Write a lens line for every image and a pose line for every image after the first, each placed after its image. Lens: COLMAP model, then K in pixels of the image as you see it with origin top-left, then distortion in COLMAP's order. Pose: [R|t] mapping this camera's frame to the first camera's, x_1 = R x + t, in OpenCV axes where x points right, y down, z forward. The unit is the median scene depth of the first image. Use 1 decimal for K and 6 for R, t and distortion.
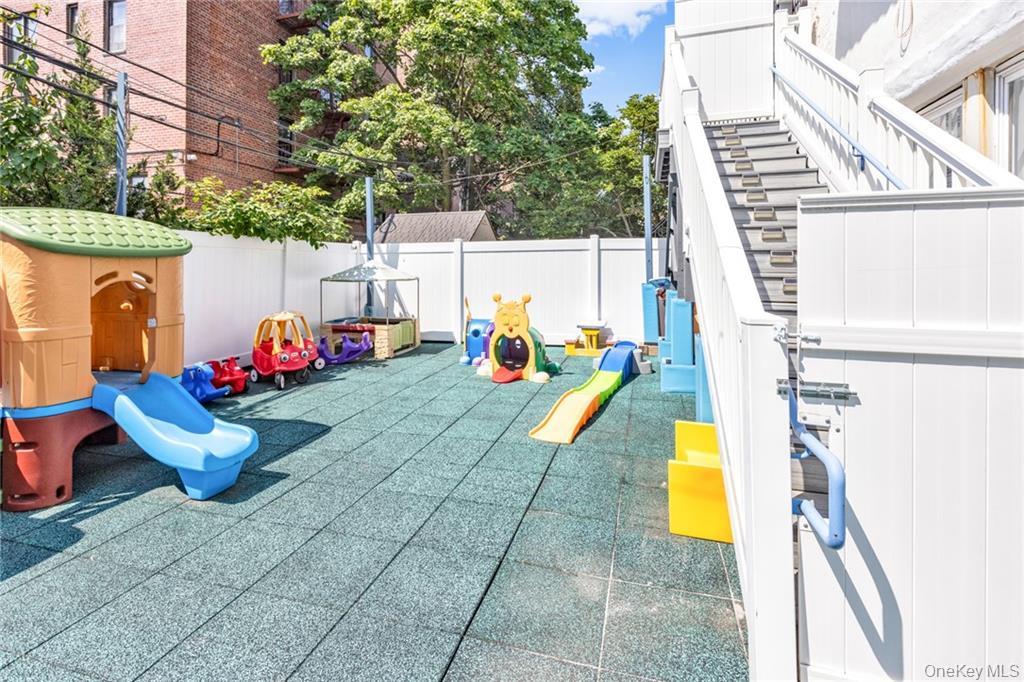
lens RADIAL K [[476.8, 0, 501.7], [0, 476.8, 264.1], [0, 0, 1]] dist [0.004074, -0.000485]
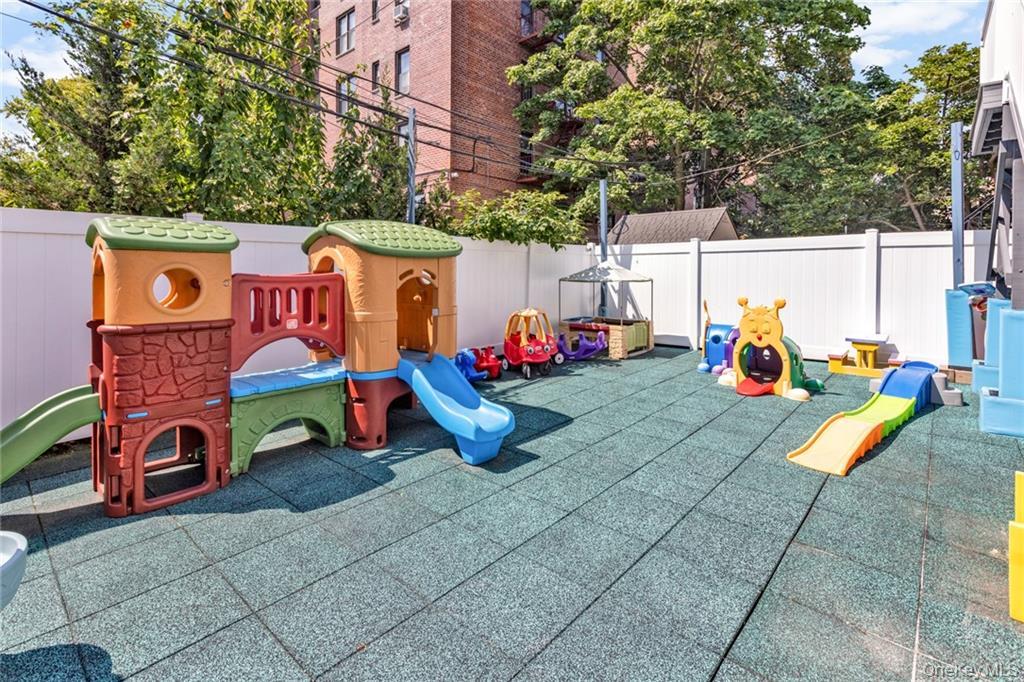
lens RADIAL K [[476.8, 0, 516.8], [0, 476.8, 275.5], [0, 0, 1]] dist [0.004074, -0.000485]
pose [[0.905443, 0.004820, -0.424439, -0.015062], [0.002969, 0.999839, 0.017686, 0.004095], [0.424456, -0.017274, 0.905284, -0.000942]]
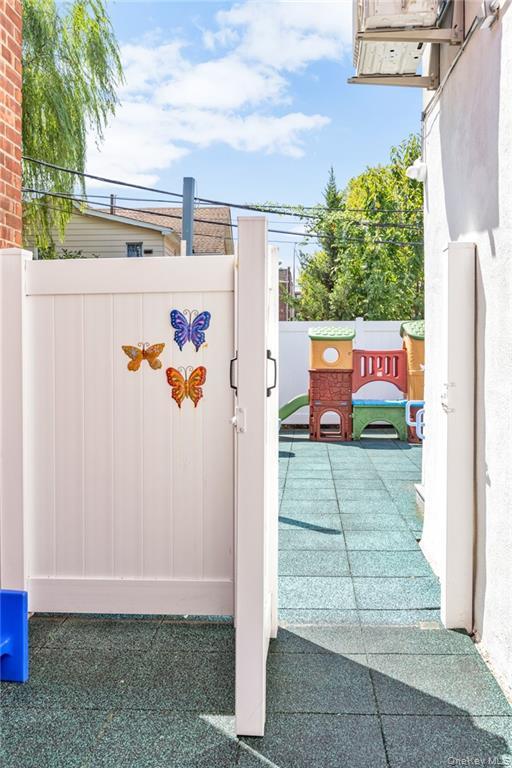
lens RADIAL K [[653.6, 0, 256.8], [0, 653.6, 383.0], [0, 0, 1]] dist [0.000070, -0.000049]
pose [[0.200602, 0.055997, -0.978071, 0.752112], [0.008201, 0.998234, 0.058833, -0.002061], [0.979639, -0.019823, 0.199788, -0.162520]]
